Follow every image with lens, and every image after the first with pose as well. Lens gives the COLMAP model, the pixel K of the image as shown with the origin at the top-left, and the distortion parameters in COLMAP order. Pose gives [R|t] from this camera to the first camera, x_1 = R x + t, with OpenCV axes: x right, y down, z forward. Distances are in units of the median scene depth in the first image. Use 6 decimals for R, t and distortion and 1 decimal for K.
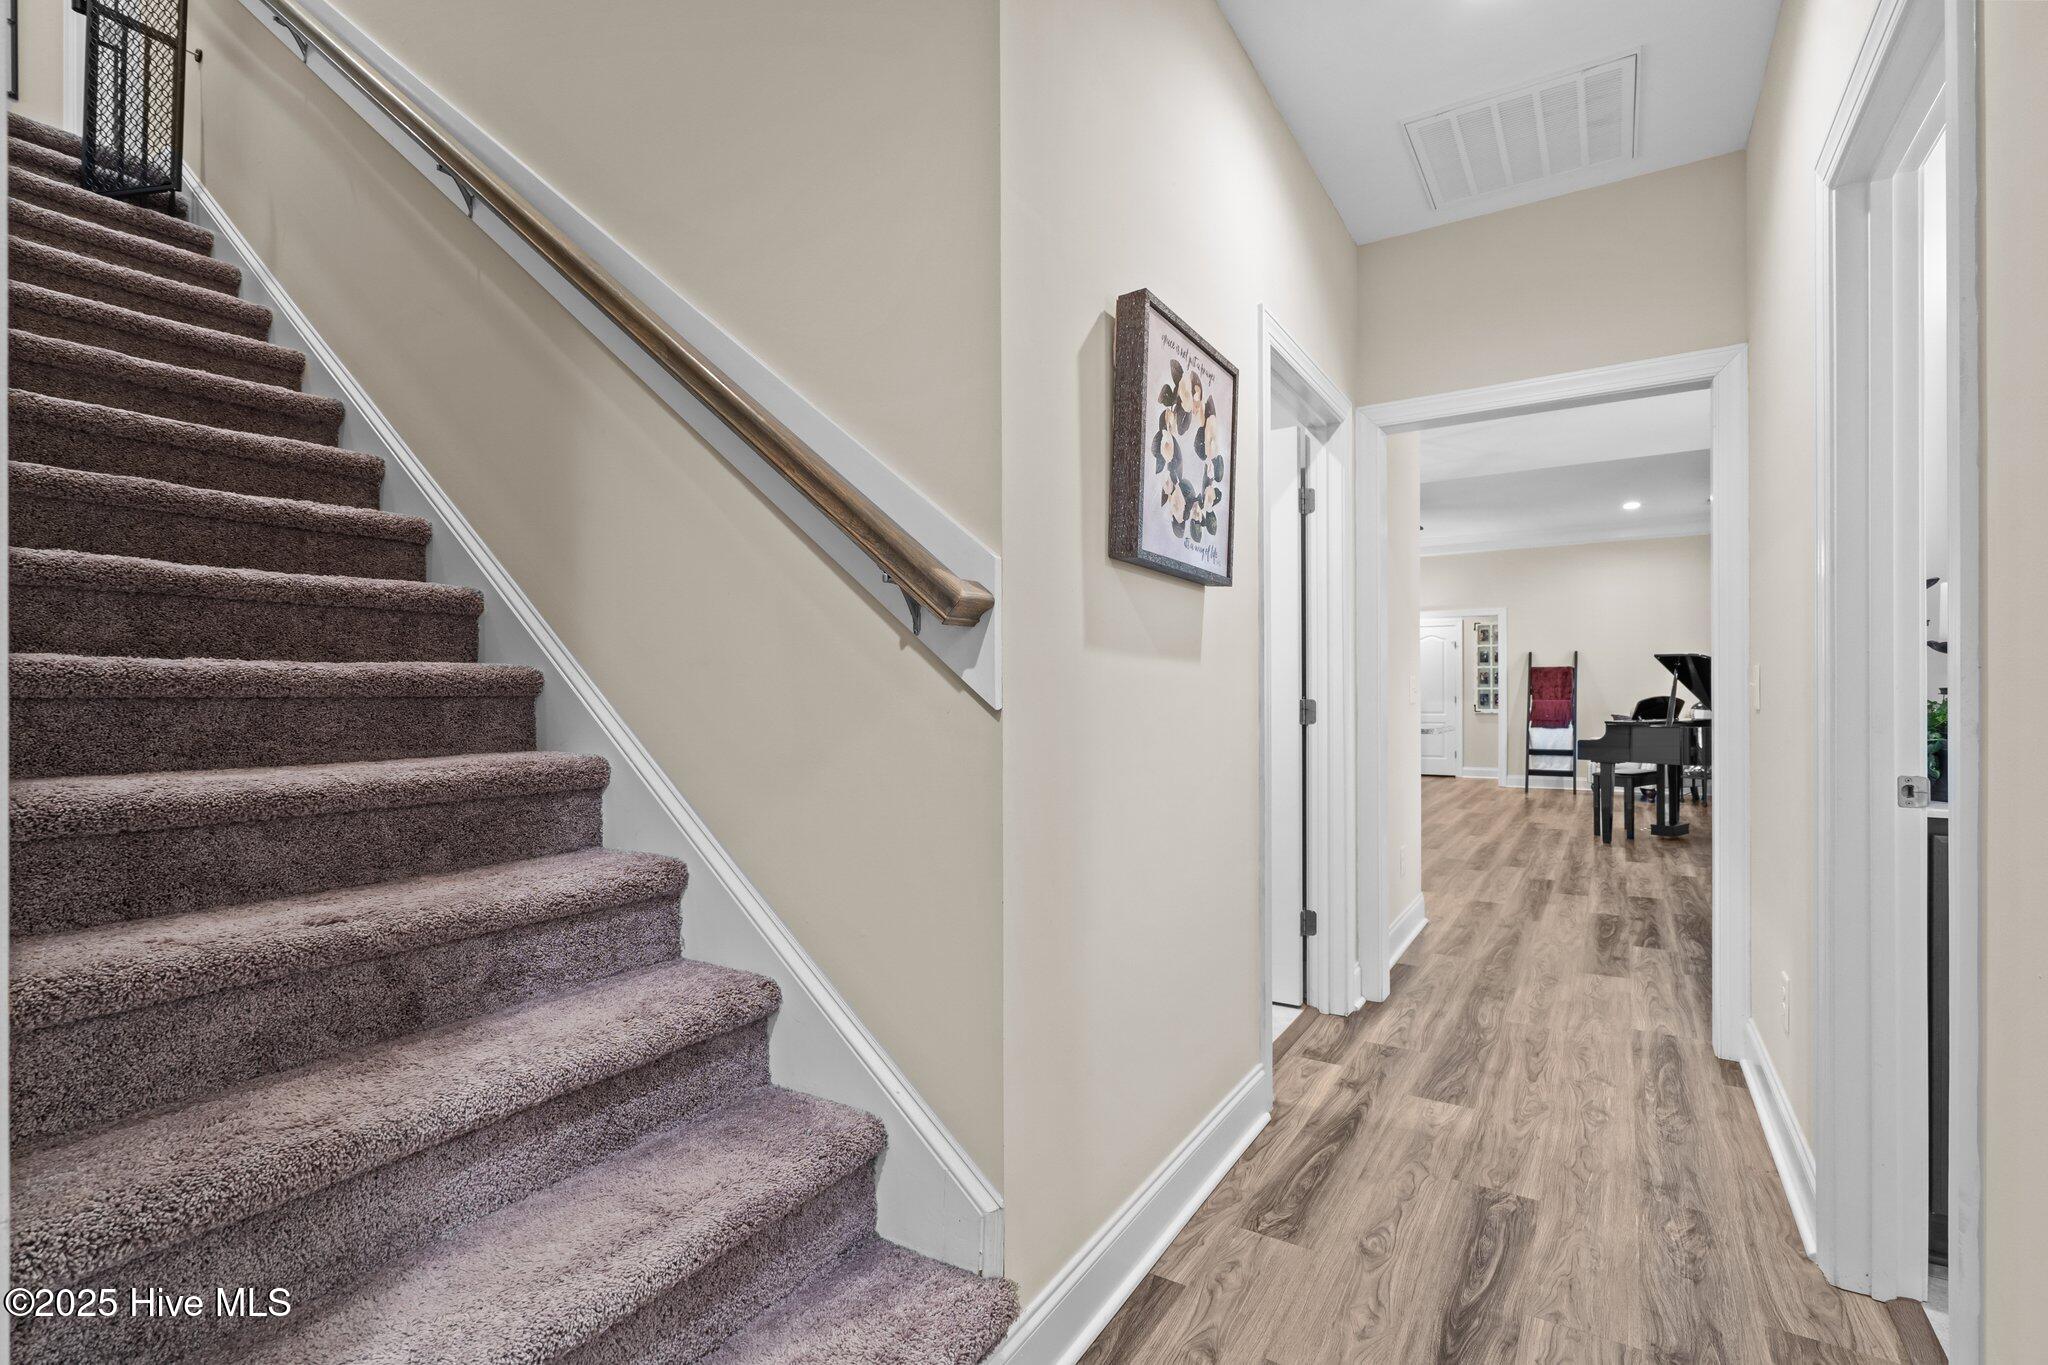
lens RADIAL K [[942.8, 0, 1026.4], [0, 942.8, 677.6], [0, 0, 1]] dist [-0.004962, 0.000462]
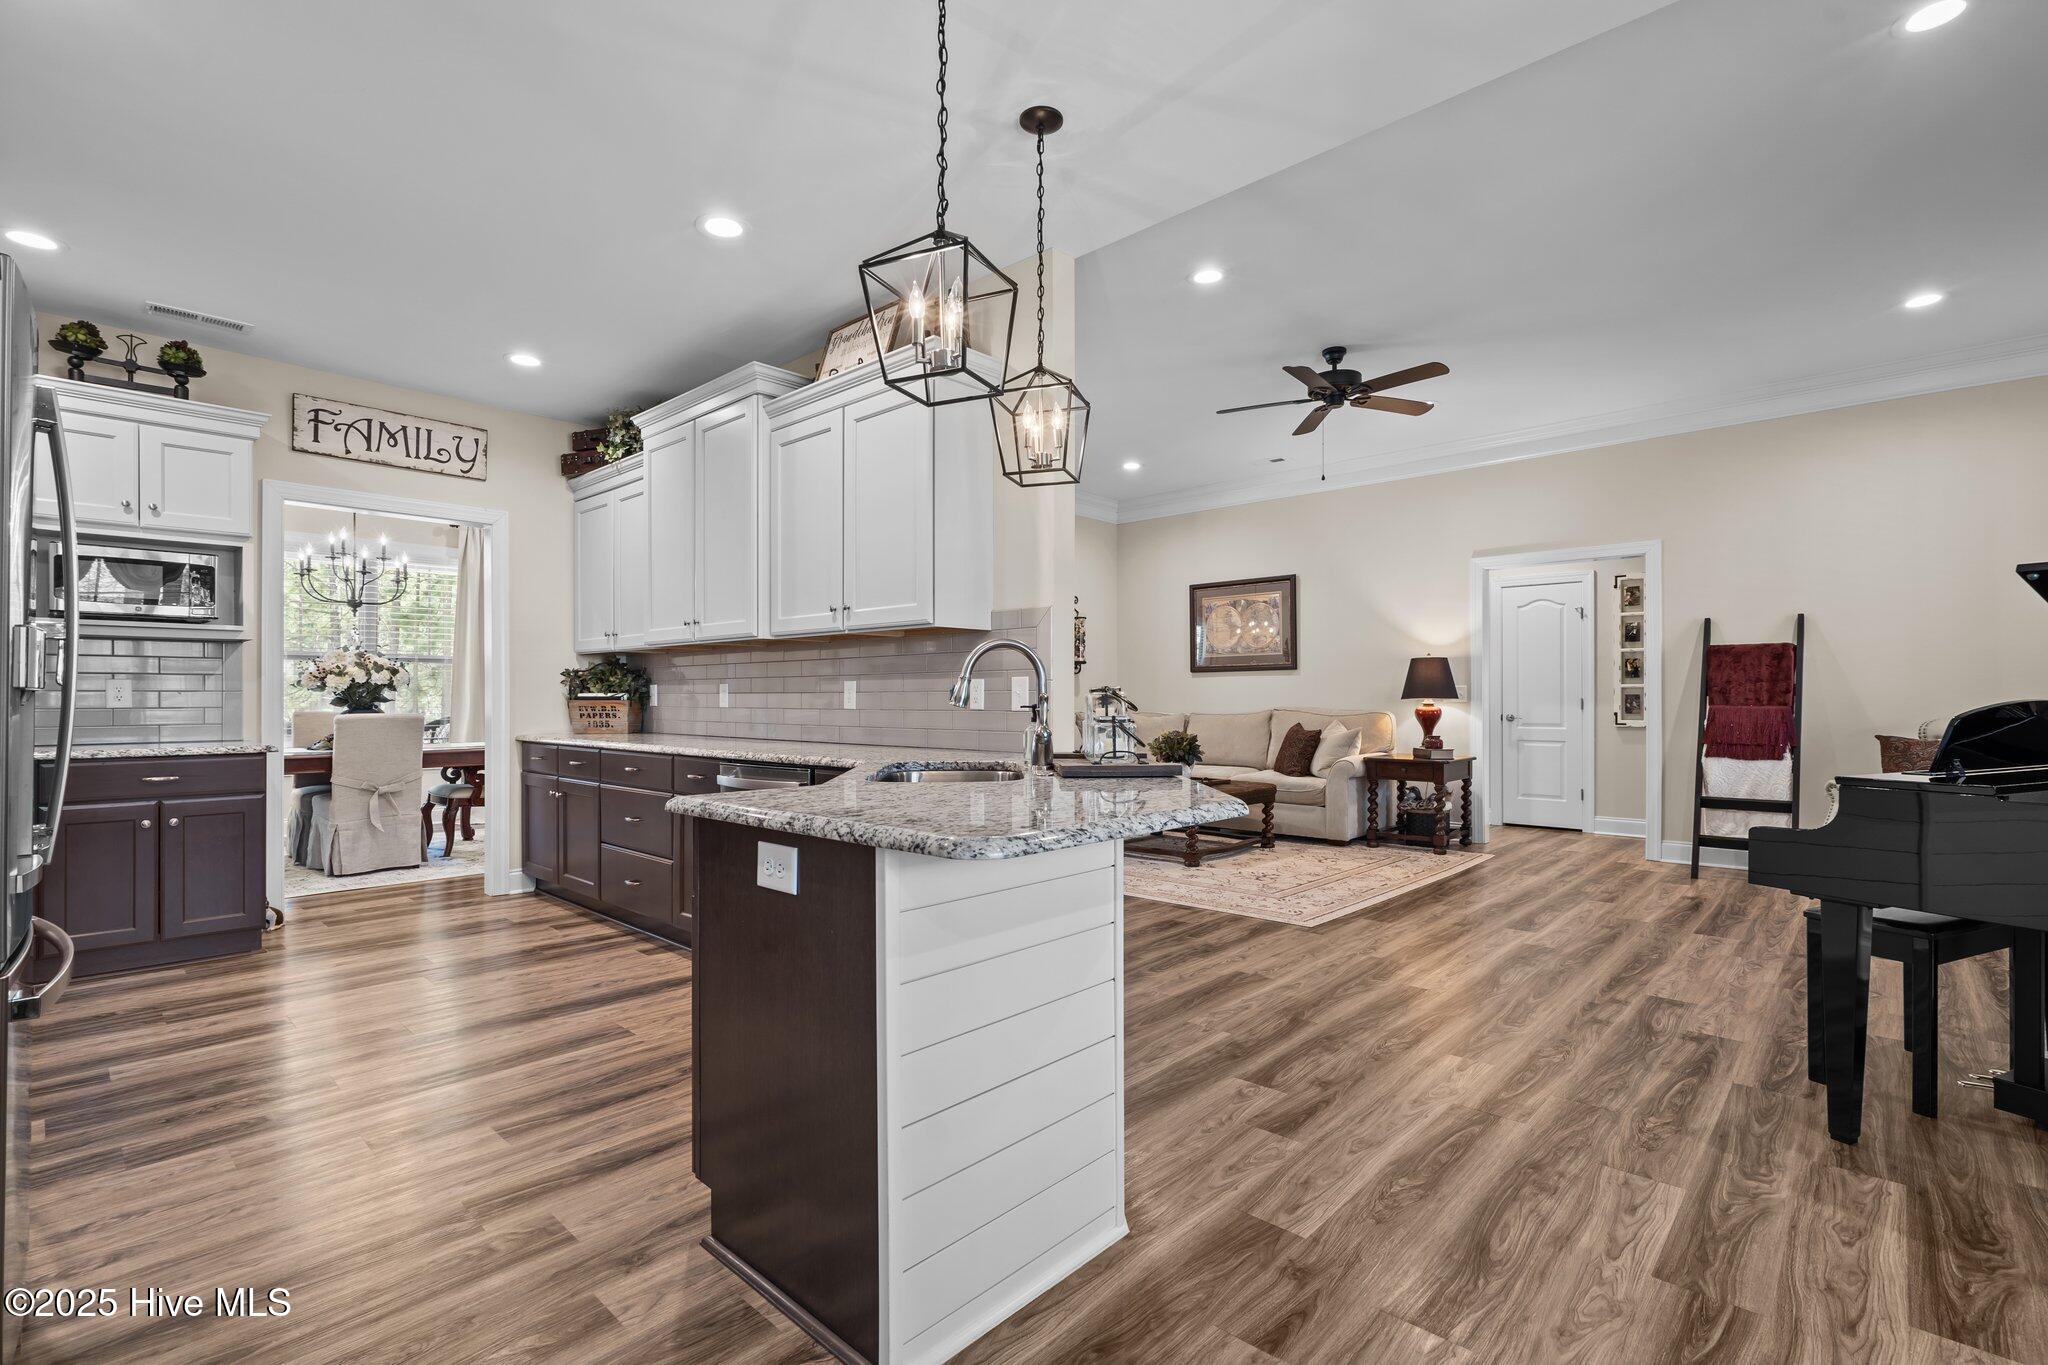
lens RADIAL K [[942.8, 0, 1031.9], [0, 942.8, 700.1], [0, 0, 1]] dist [-0.004962, 0.000462]
pose [[0.984010, 0.000618, -0.178112, 0.250469], [0.003640, 0.999715, 0.023573, 0.005958], [0.178076, -0.023845, 0.983728, 0.398509]]
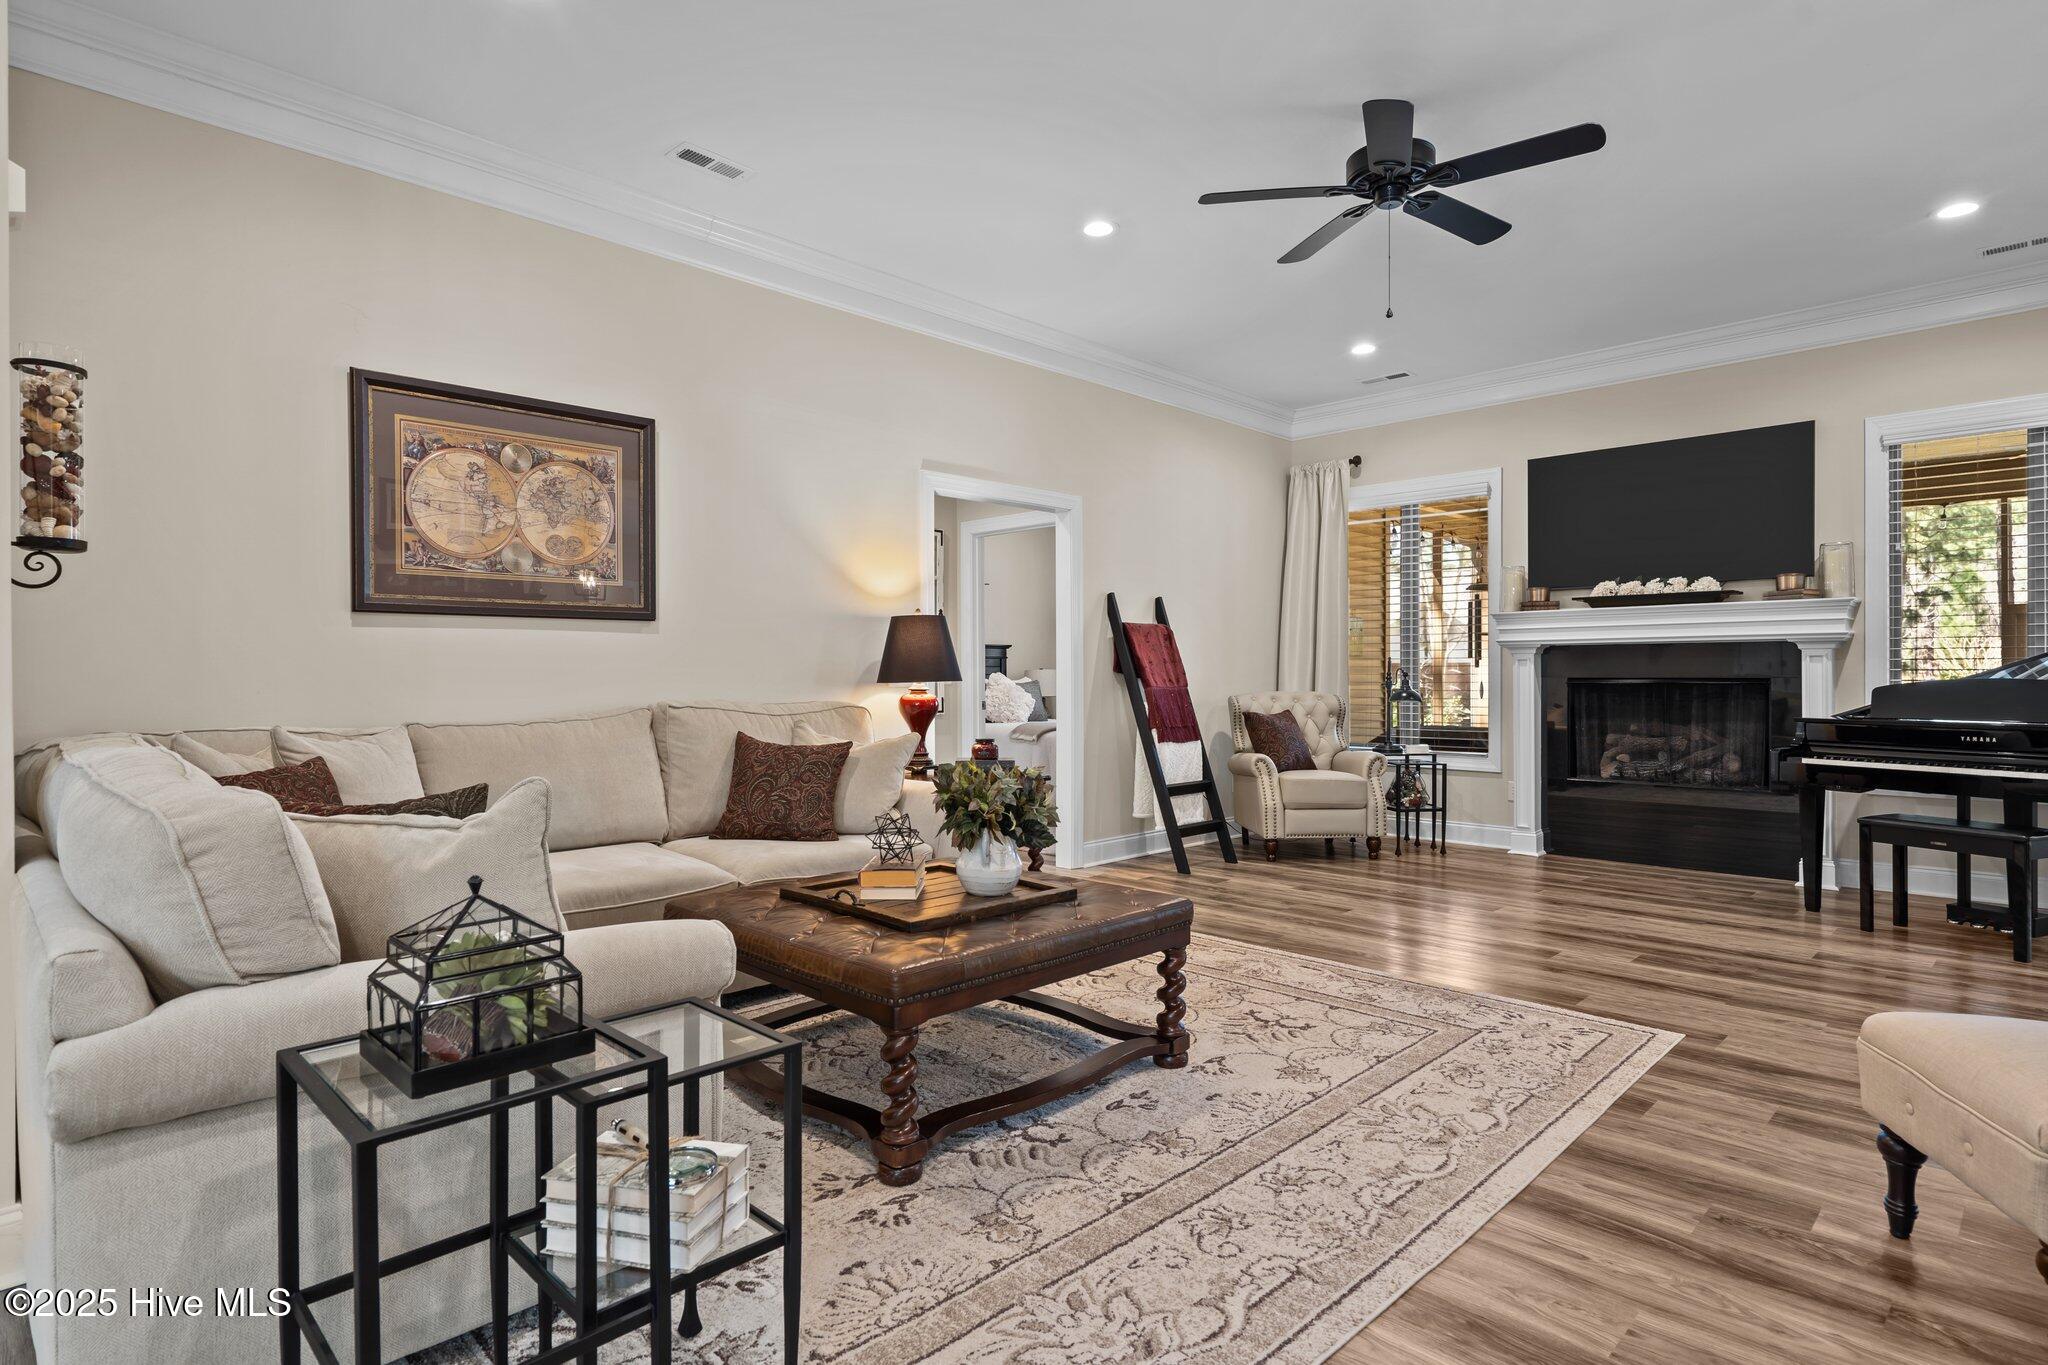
lens RADIAL K [[1067.9, 0, 1023.1], [0, 1067.9, 690.6], [0, 0, 1]] dist [0.007010, 0.000810]
pose [[0.221716, -0.010883, 0.975051, -0.043211], [-0.021542, 0.999639, 0.016056, 0.017060], [-0.974873, -0.024565, 0.221401, 0.949120]]
